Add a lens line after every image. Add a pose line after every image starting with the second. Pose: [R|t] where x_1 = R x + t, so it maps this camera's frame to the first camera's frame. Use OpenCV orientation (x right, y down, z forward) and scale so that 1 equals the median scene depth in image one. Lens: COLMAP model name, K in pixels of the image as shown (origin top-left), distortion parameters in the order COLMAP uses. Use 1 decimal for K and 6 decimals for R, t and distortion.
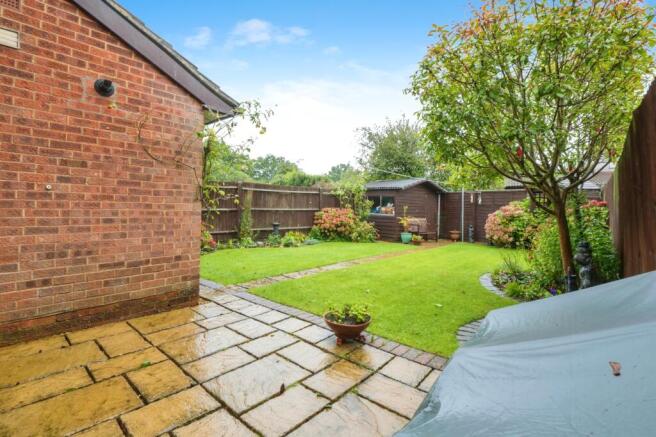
lens RADIAL K [[297.1, 0, 328.0], [0, 297.1, 218.5], [0, 0, 1]] dist [-0.031819, -0.000425]
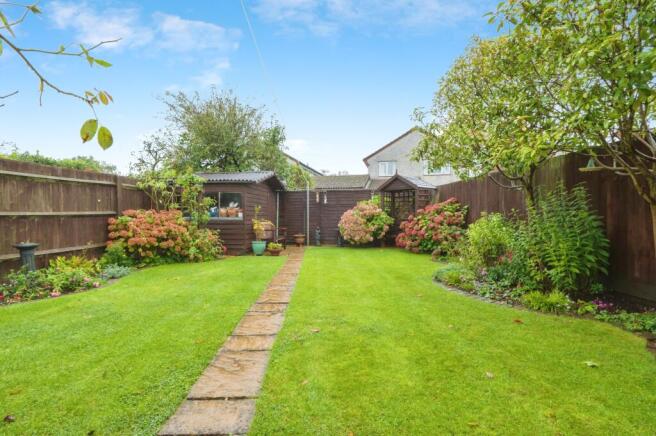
lens RADIAL K [[297.1, 0, 328.0], [0, 297.1, 218.0], [0, 0, 1]] dist [-0.031819, -0.000425]
pose [[0.718133, -0.030844, 0.695222, -0.135791], [0.042093, 0.999113, 0.000846, -0.004117], [-0.694632, 0.028657, 0.718794, 0.330093]]
